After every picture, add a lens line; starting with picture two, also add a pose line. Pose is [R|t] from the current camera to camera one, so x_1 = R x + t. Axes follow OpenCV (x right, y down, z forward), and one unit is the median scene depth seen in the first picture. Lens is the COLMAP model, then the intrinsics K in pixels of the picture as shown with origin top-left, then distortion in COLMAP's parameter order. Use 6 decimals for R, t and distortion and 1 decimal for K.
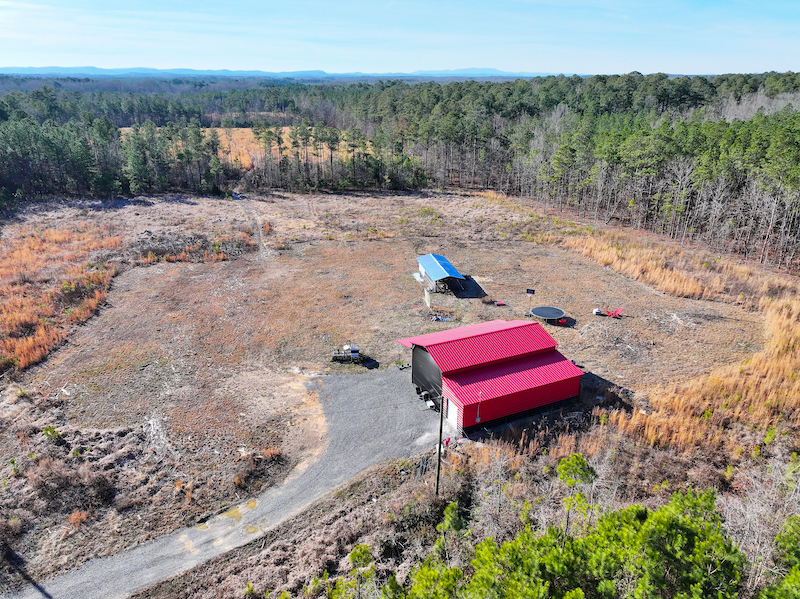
lens RADIAL K [[558.0, 0, 400.0], [0, 558.0, 299.5], [0, 0, 1]] dist [0.000952, 0.000815]
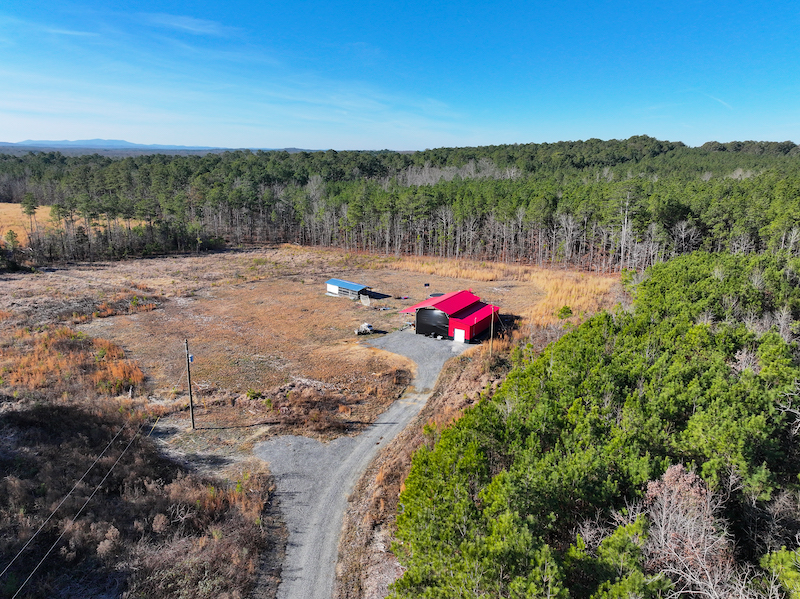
lens RADIAL K [[564.9, 0, 403.0], [0, 564.9, 298.6], [0, 0, 1]] dist [0.005457, 0.004887]
pose [[0.823988, -0.133808, 0.550581, -0.338318], [0.199983, 0.977858, -0.061641, 0.051189], [-0.530142, 0.160898, 0.832503, -0.150262]]
